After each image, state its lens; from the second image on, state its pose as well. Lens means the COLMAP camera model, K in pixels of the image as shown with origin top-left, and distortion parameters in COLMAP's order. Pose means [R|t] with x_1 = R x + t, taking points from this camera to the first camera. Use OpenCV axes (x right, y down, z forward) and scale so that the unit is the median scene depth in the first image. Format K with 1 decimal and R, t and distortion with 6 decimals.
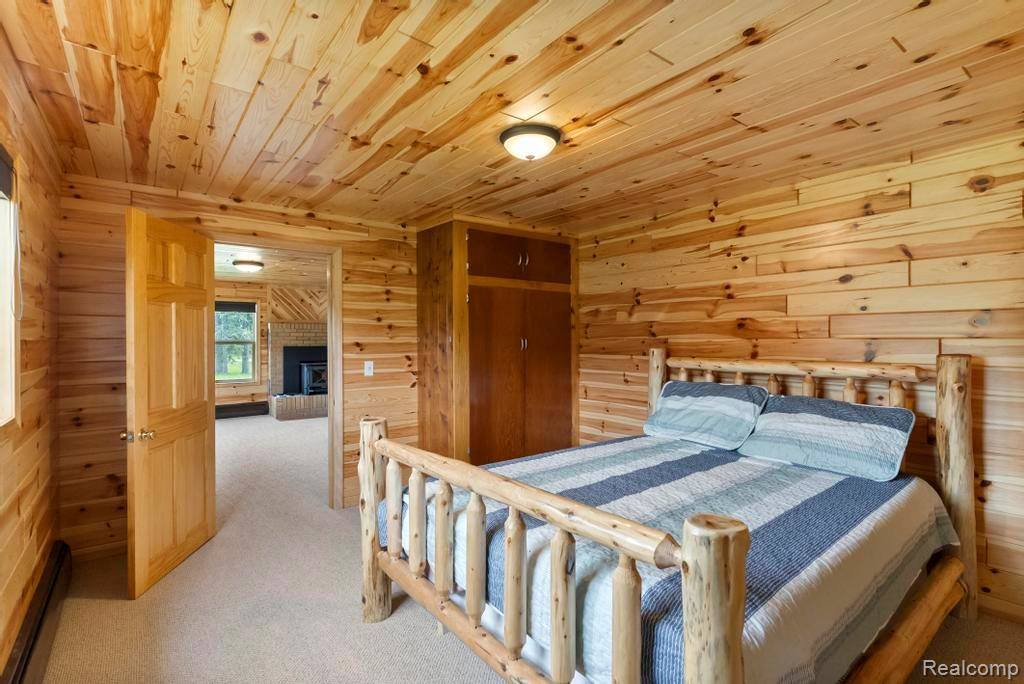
lens RADIAL K [[495.7, 0, 513.7], [0, 495.7, 338.6], [0, 0, 1]] dist [-0.002906, 0.002541]
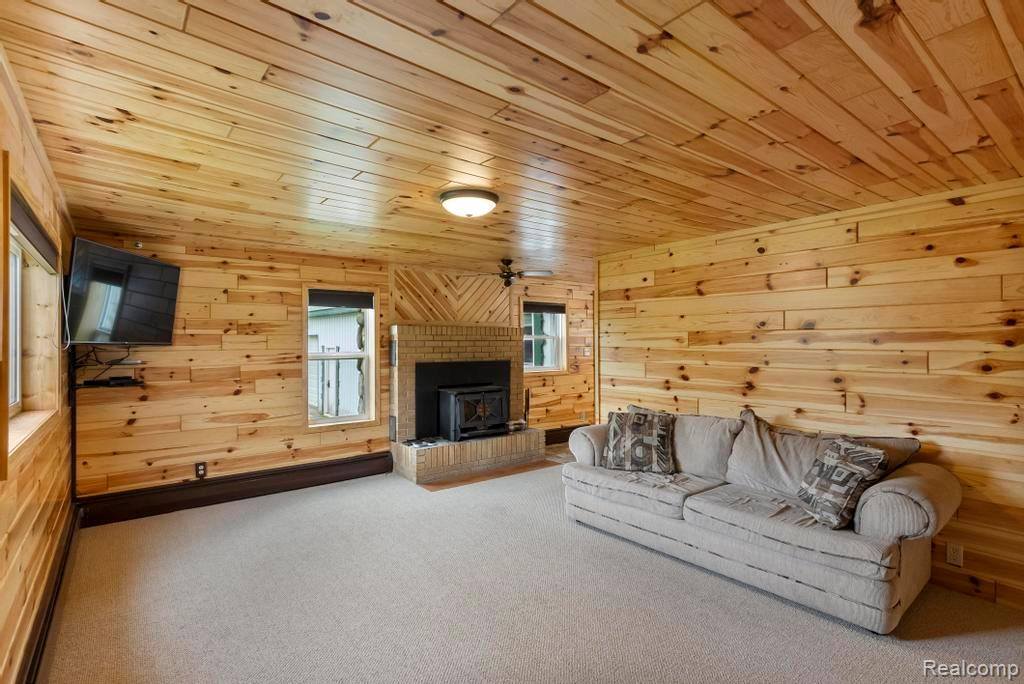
lens RADIAL K [[495.7, 0, 522.8], [0, 495.7, 346.5], [0, 0, 1]] dist [-0.002906, 0.002541]
pose [[0.999506, -0.001132, 0.031412, -0.350011], [0.000884, 0.999968, 0.007929, -0.009971], [-0.031420, -0.007898, 0.999475, 0.372142]]
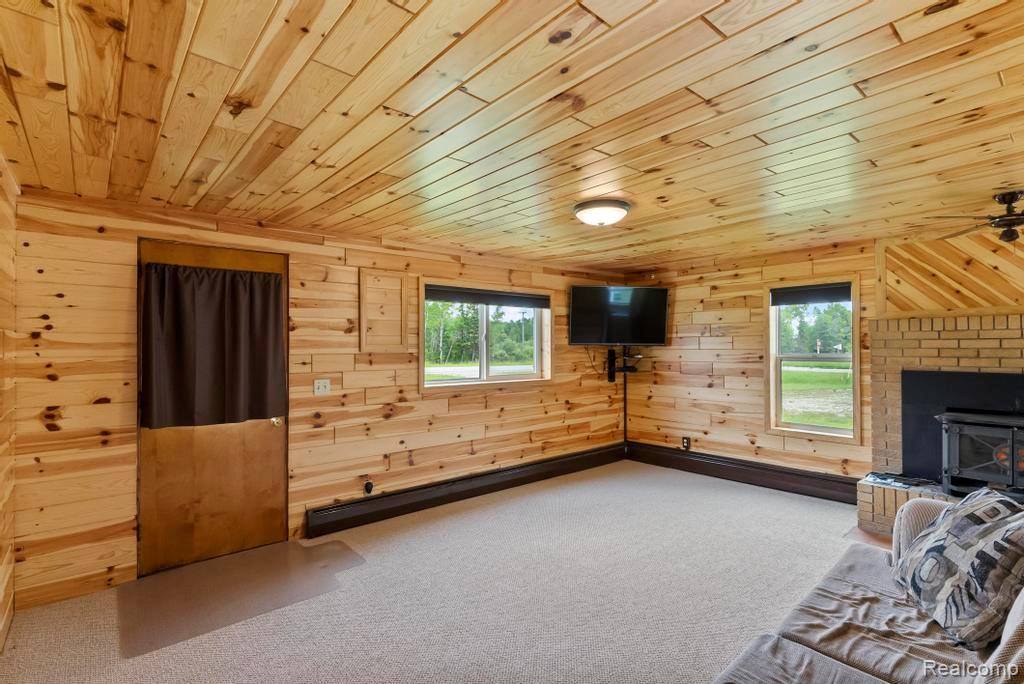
lens RADIAL K [[495.7, 0, 508.4], [0, 495.7, 343.1], [0, 0, 1]] dist [-0.002906, 0.002541]
pose [[0.050274, -0.004712, -0.998724, -0.030393], [0.005297, 0.999976, -0.004451, -0.009135], [0.998721, -0.005067, 0.050297, 0.618636]]
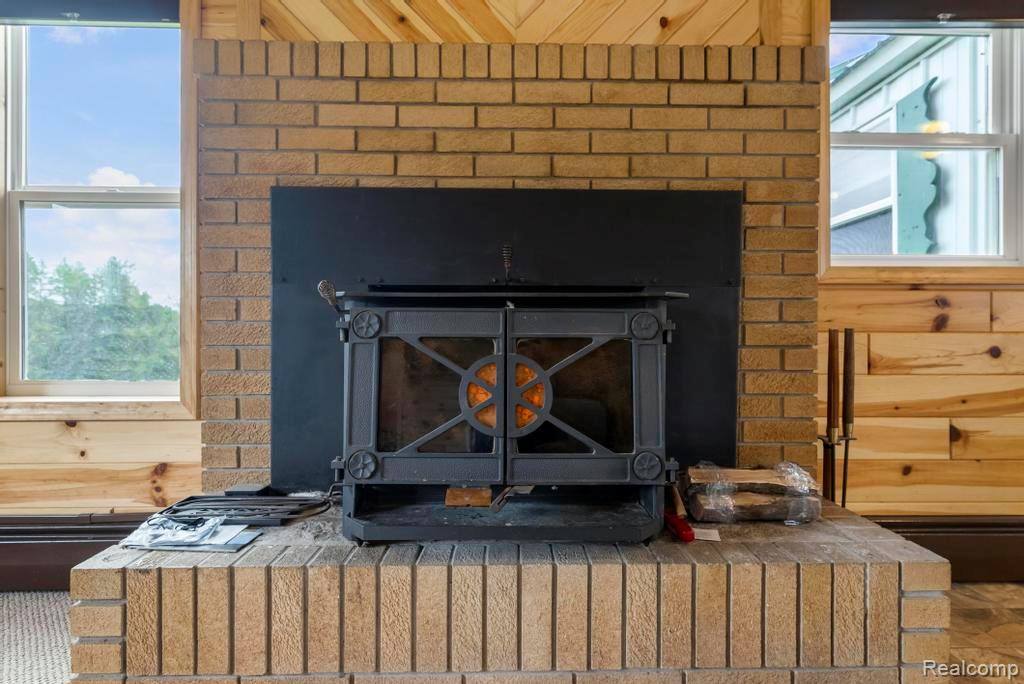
lens RADIAL K [[495.7, 0, 517.1], [0, 495.7, 336.4], [0, 0, 1]] dist [-0.002906, 0.002541]
pose [[0.807478, 0.005641, -0.589871, -0.309359], [-0.002079, 0.999975, 0.006717, 0.061631], [0.589894, -0.004197, 0.807470, 0.919420]]
